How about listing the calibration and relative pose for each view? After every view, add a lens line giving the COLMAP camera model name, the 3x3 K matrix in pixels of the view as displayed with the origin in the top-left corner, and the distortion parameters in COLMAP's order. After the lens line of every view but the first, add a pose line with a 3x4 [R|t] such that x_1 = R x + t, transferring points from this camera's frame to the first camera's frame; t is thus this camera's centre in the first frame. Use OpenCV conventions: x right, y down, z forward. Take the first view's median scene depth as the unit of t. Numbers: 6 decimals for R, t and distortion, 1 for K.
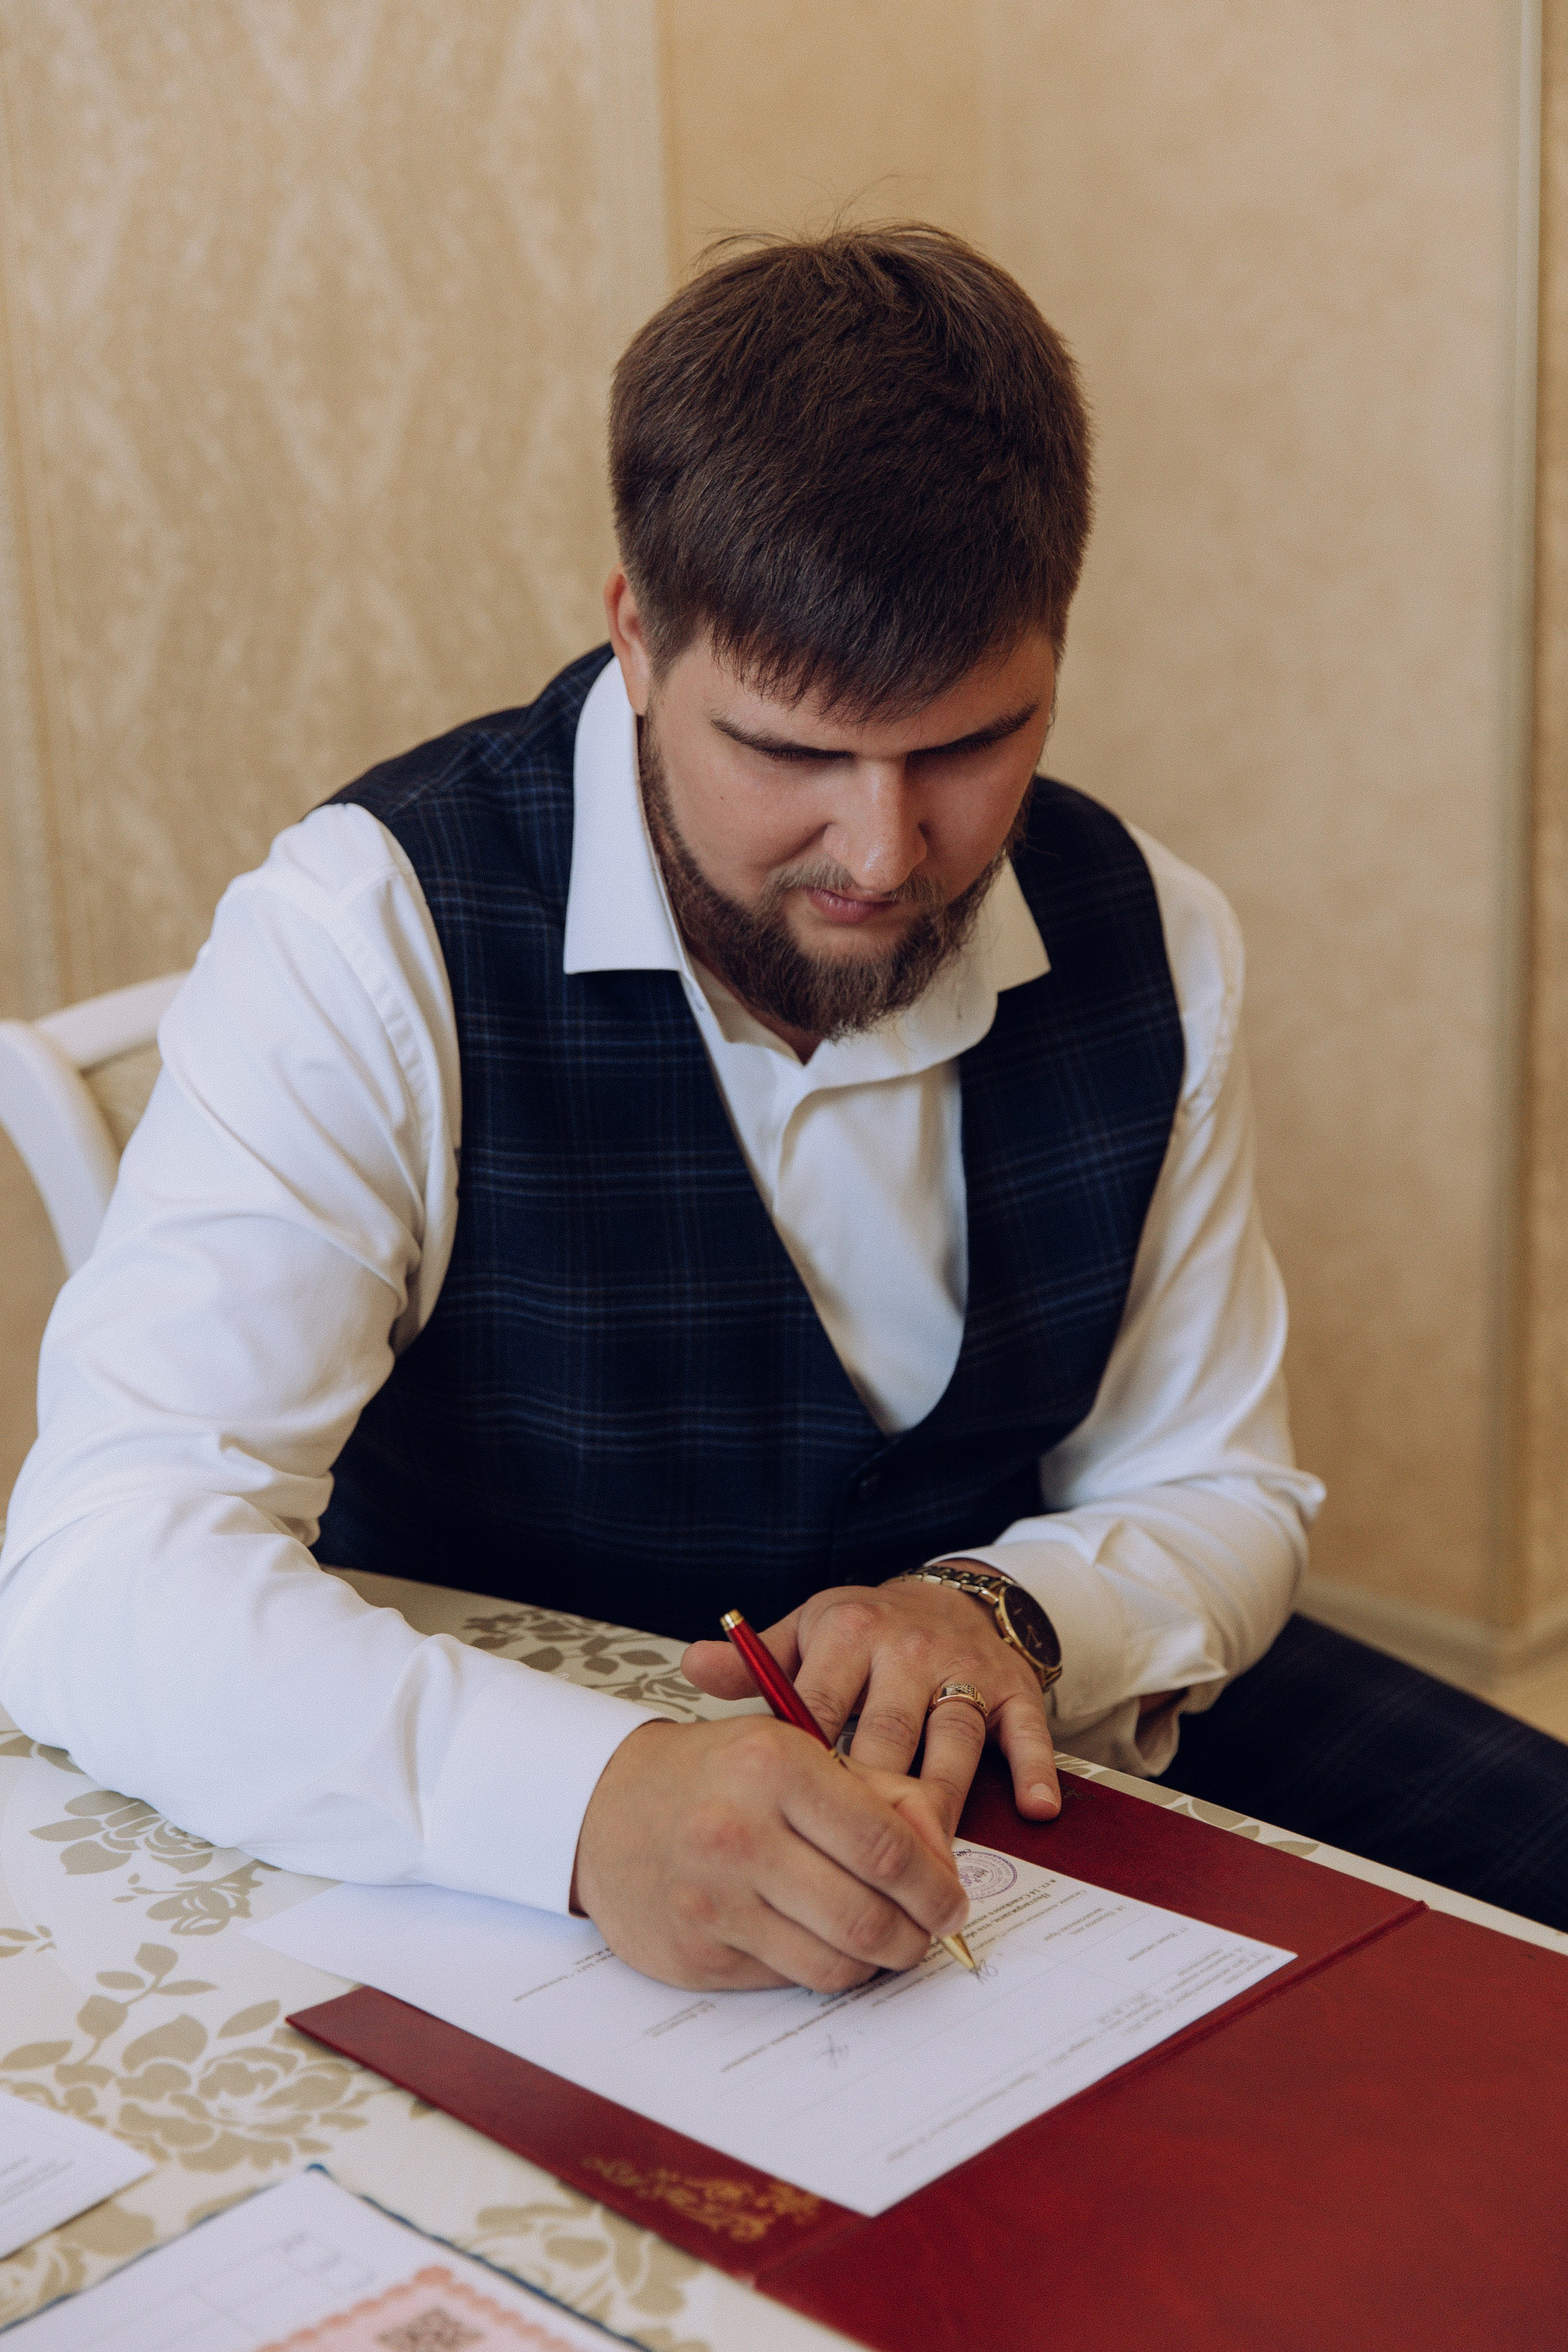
lens RADIAL K [[3445.1, 0, 784.0], [0, 3445.1, 1176.0], [0, 0, 1]] dist [0.003363, 0.011767]
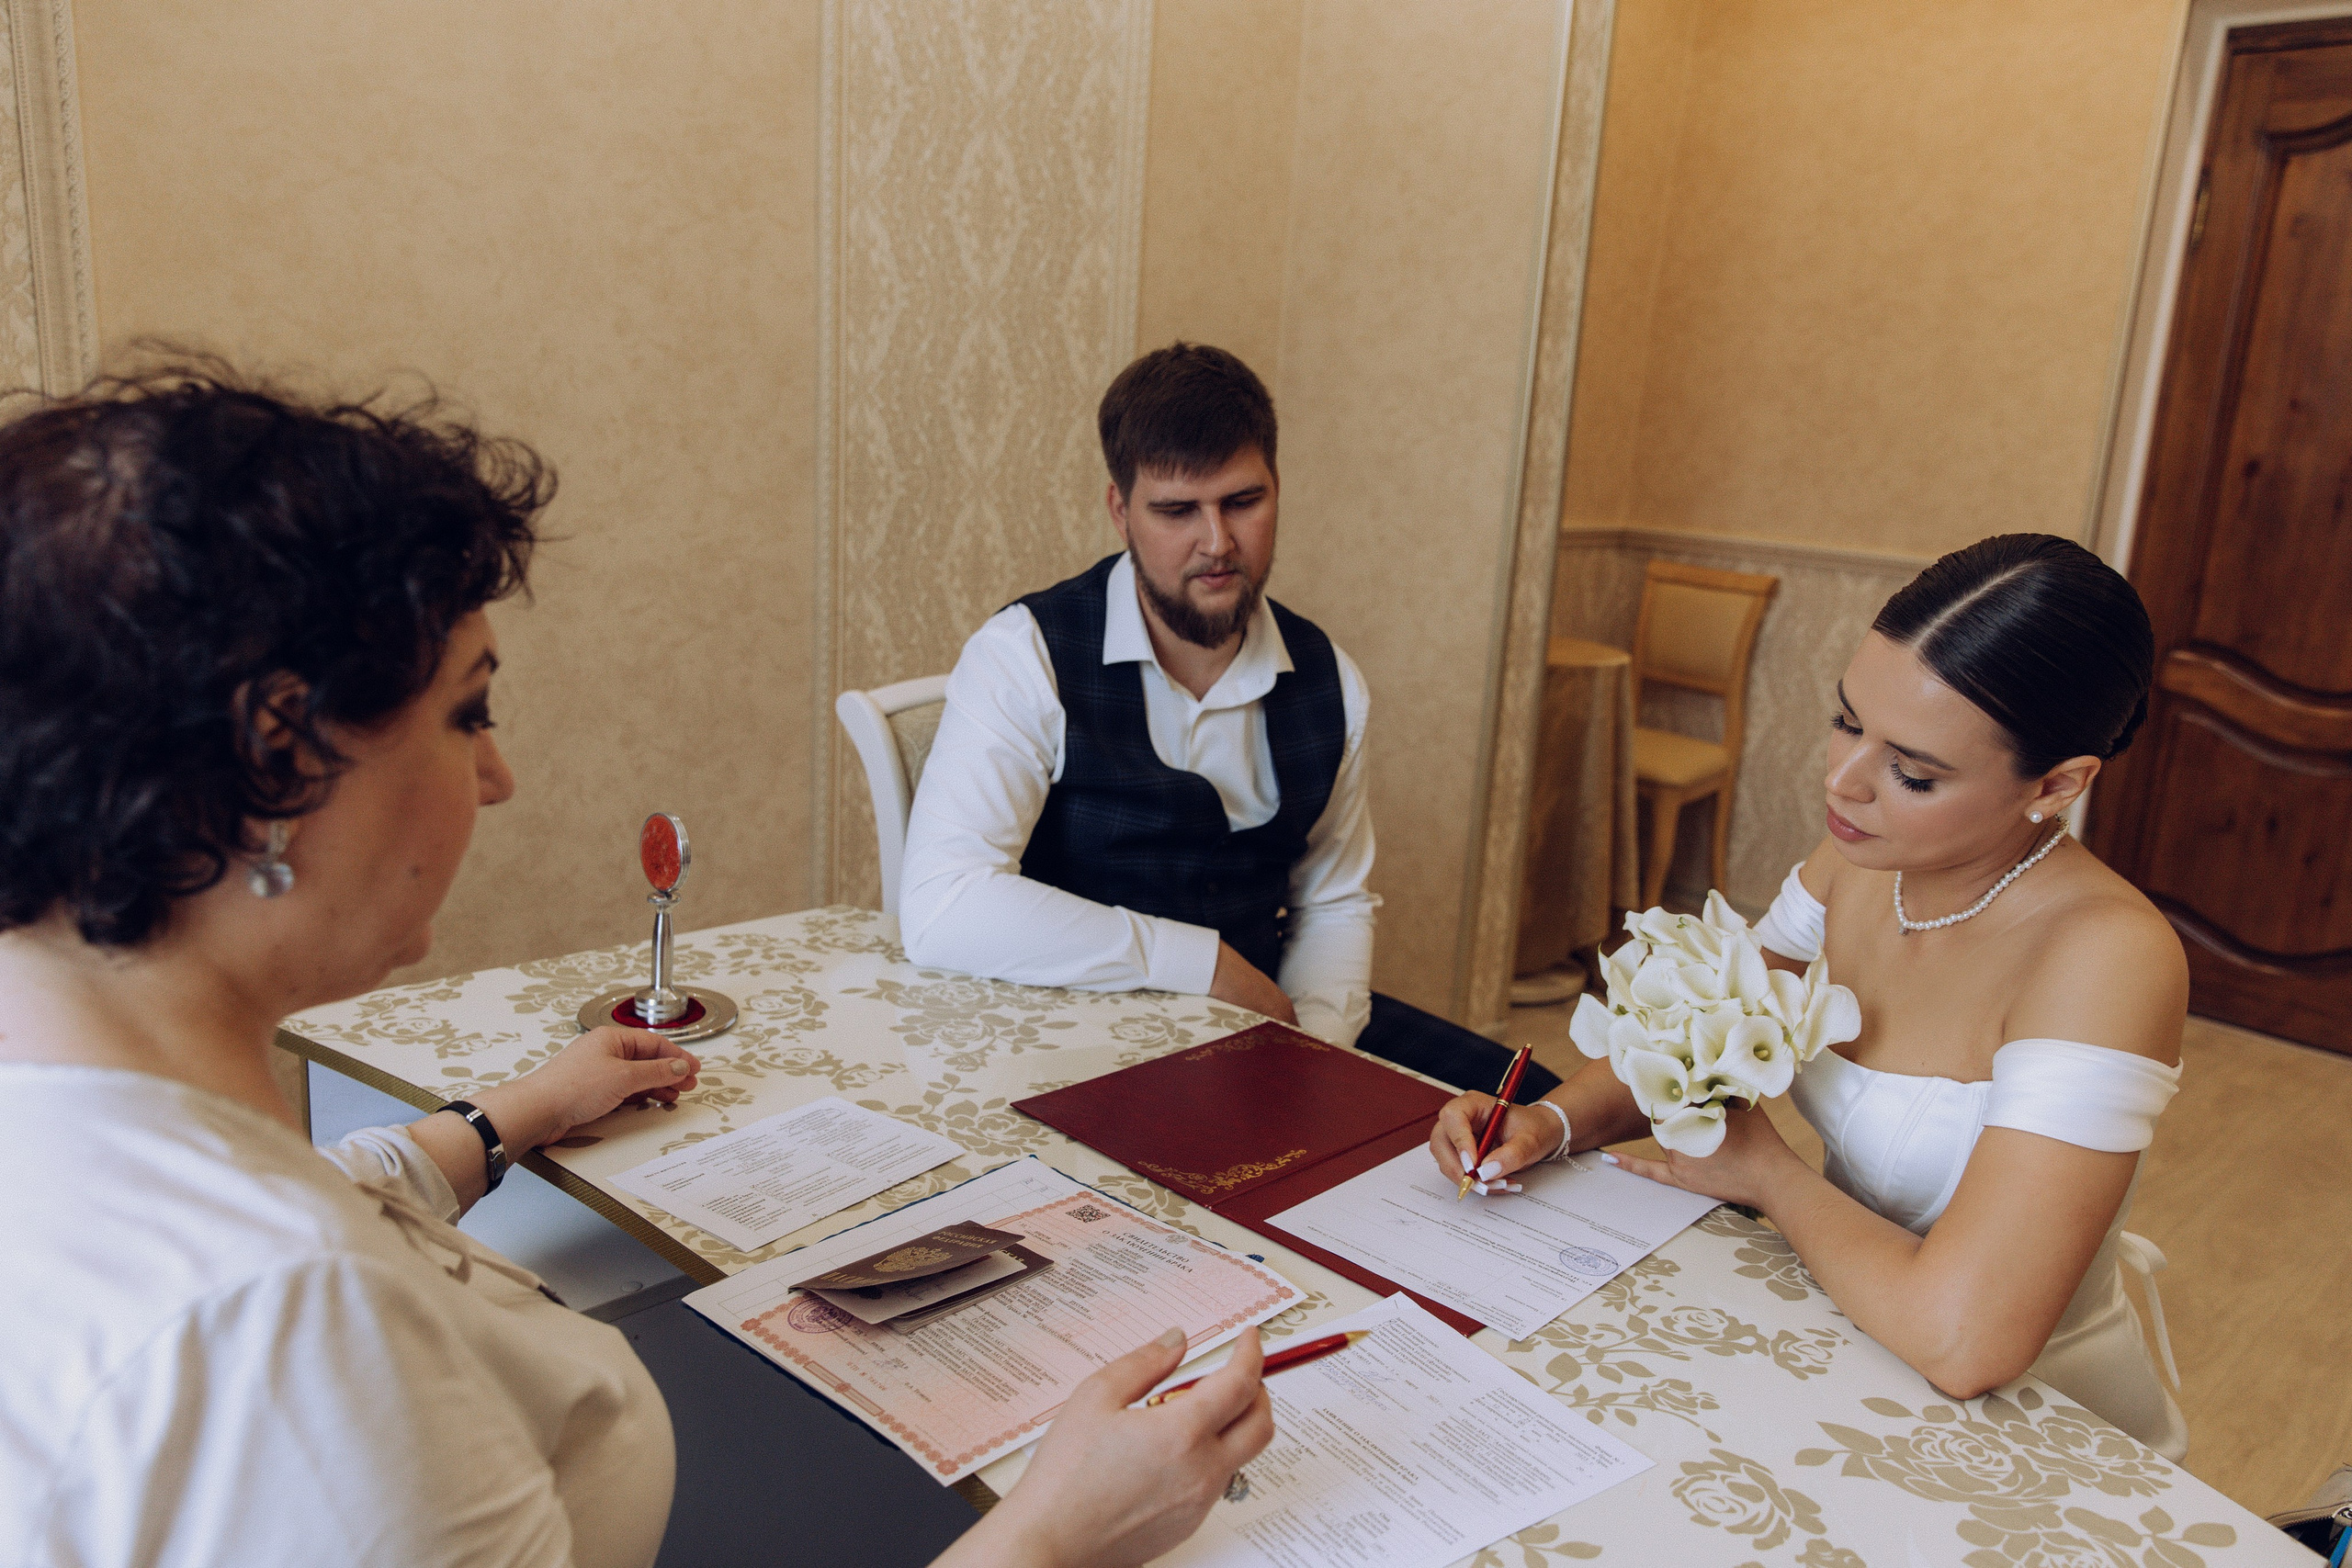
lens RADIAL K [[1758.5, 0, 1176.0], [0, 1758.5, 784.0], [0, 0, 1]] dist [0.001103, 0.001426]
pose [[0.994134, 0.092688, 0.055736, -0.093454], [-0.091805, 0.995610, -0.018214, 0.022841], [-0.057180, 0.012991, 0.998279, -0.208942]]
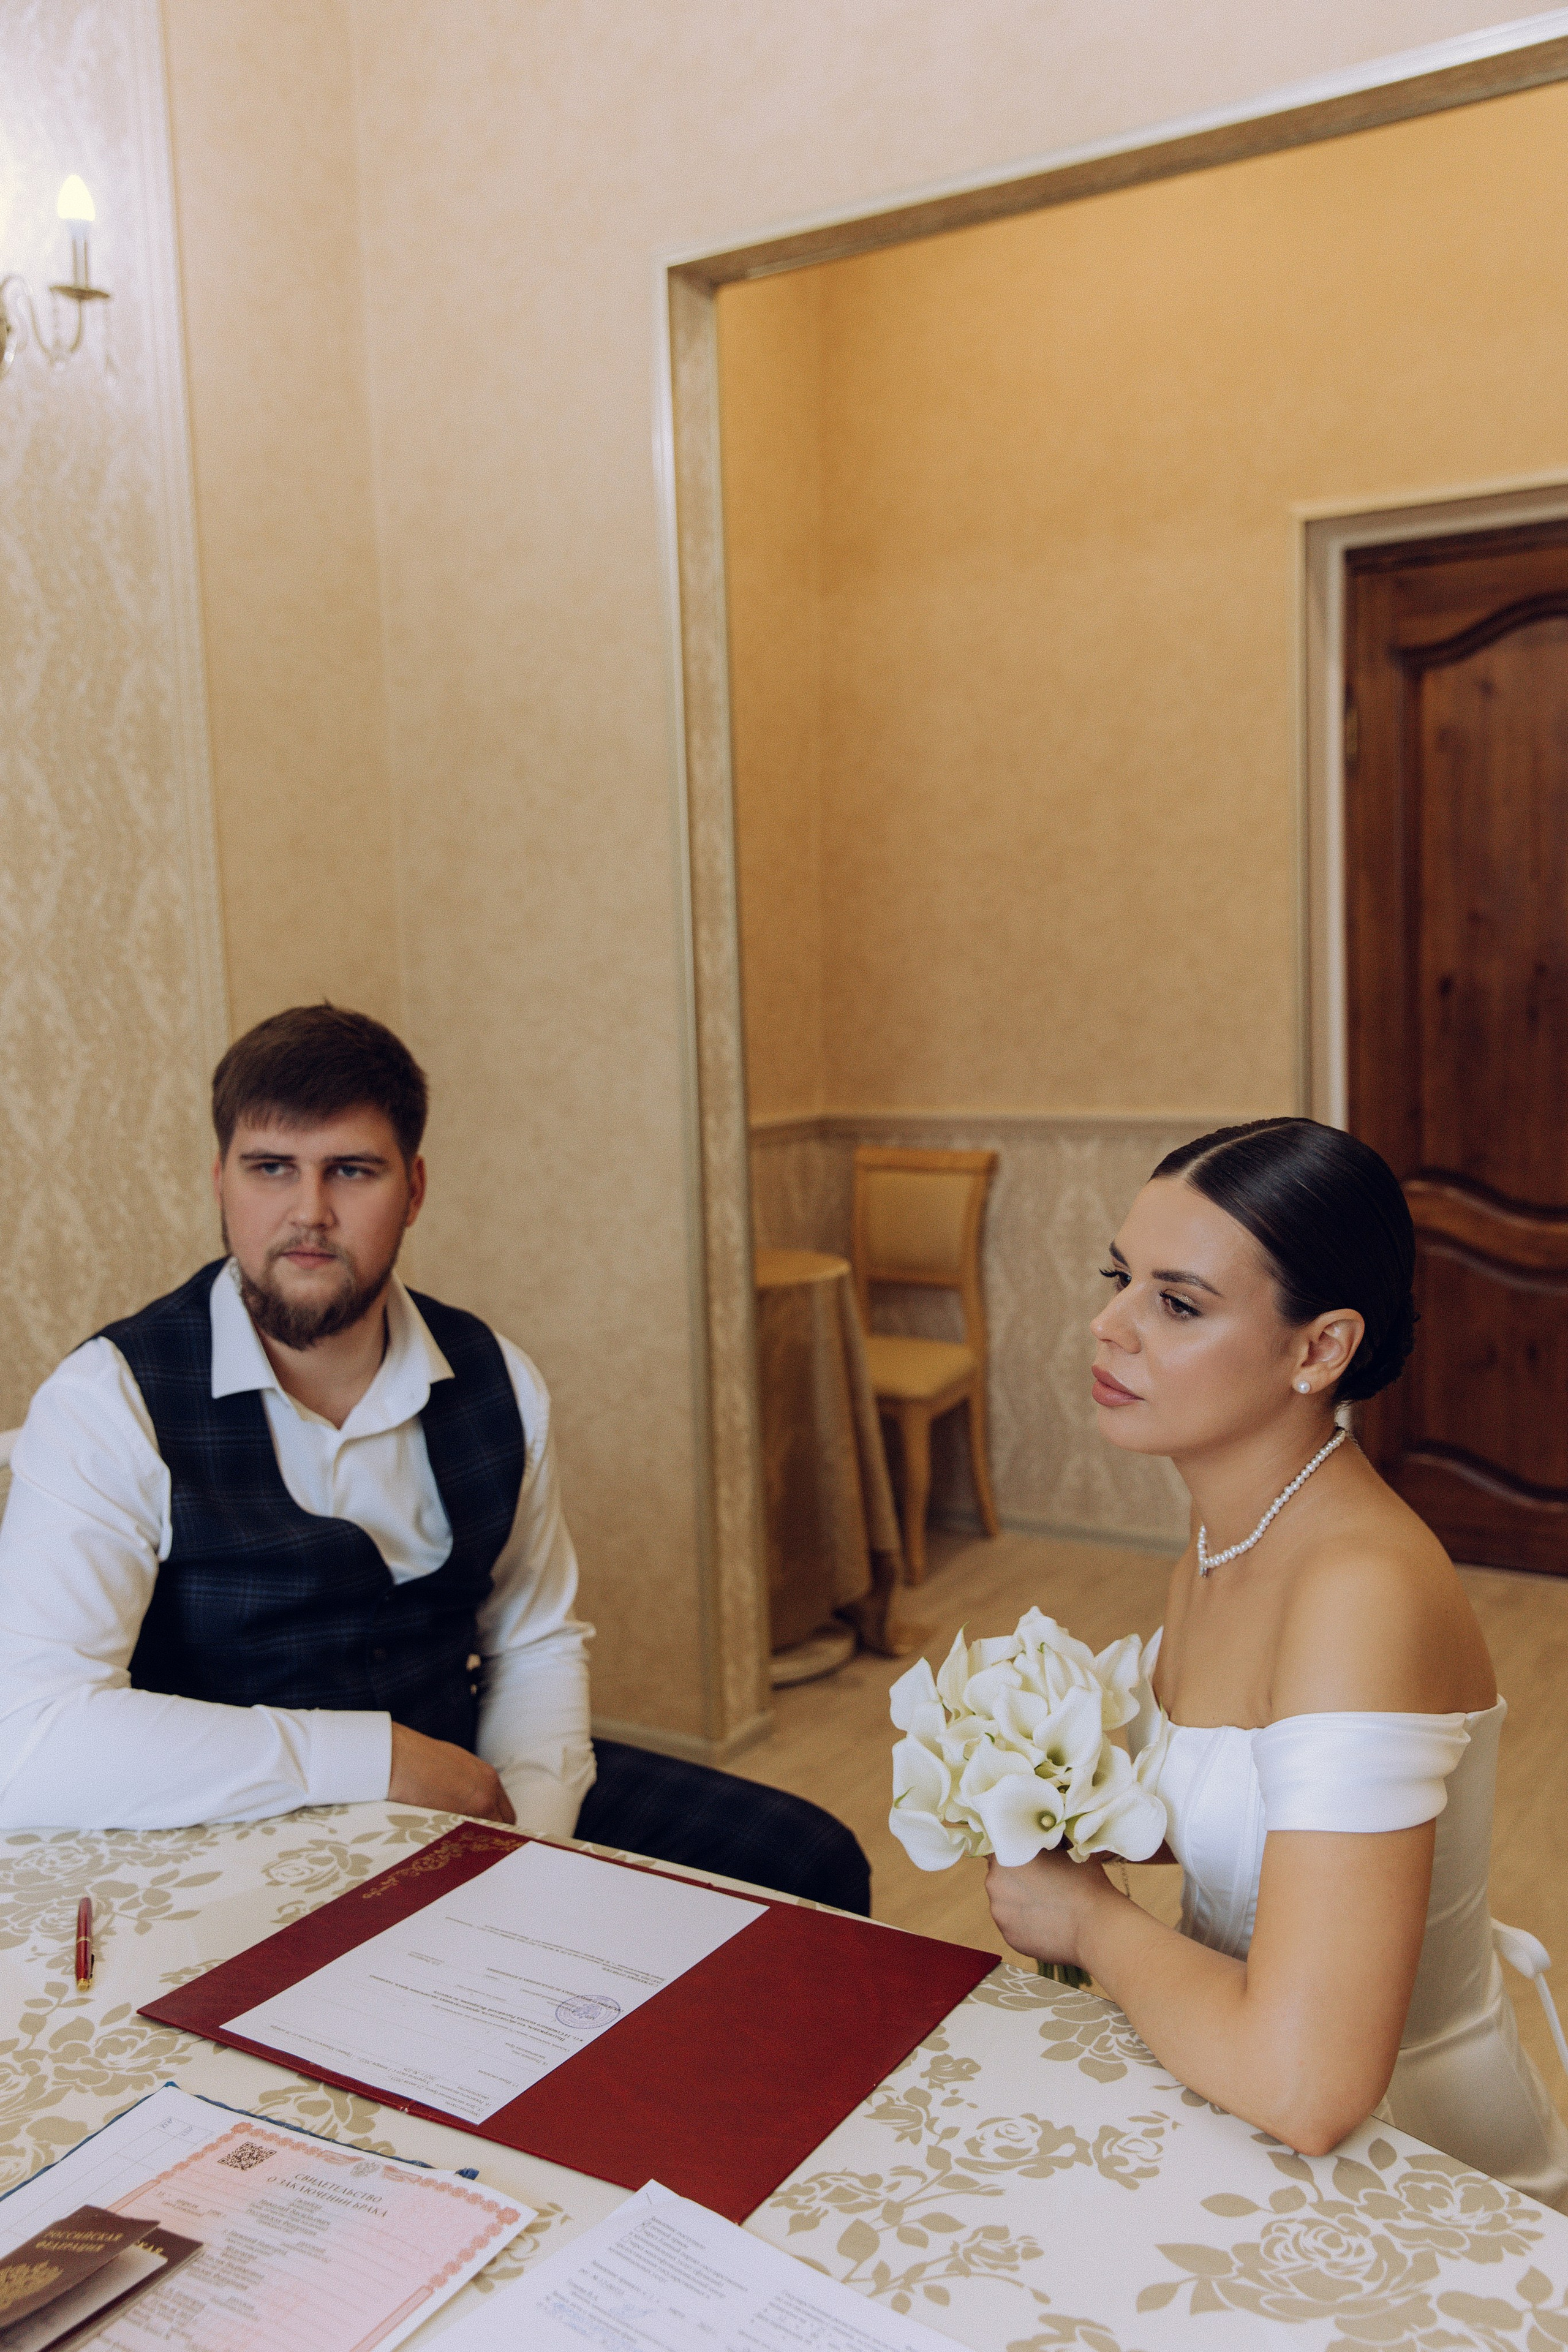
lens RADIAL K [[2047.2, 0, 788.9], [0, 2047.2, 1183.2], [0, 0, 1]] dist [0.000620, 0.008780]
pose [[0.965141, -0.021808, 0.260822, -0.064752], [0.058166, 0.989474, -0.132504, -0.030618], [-0.255187, 0.143056, 0.956250, -0.194535]]
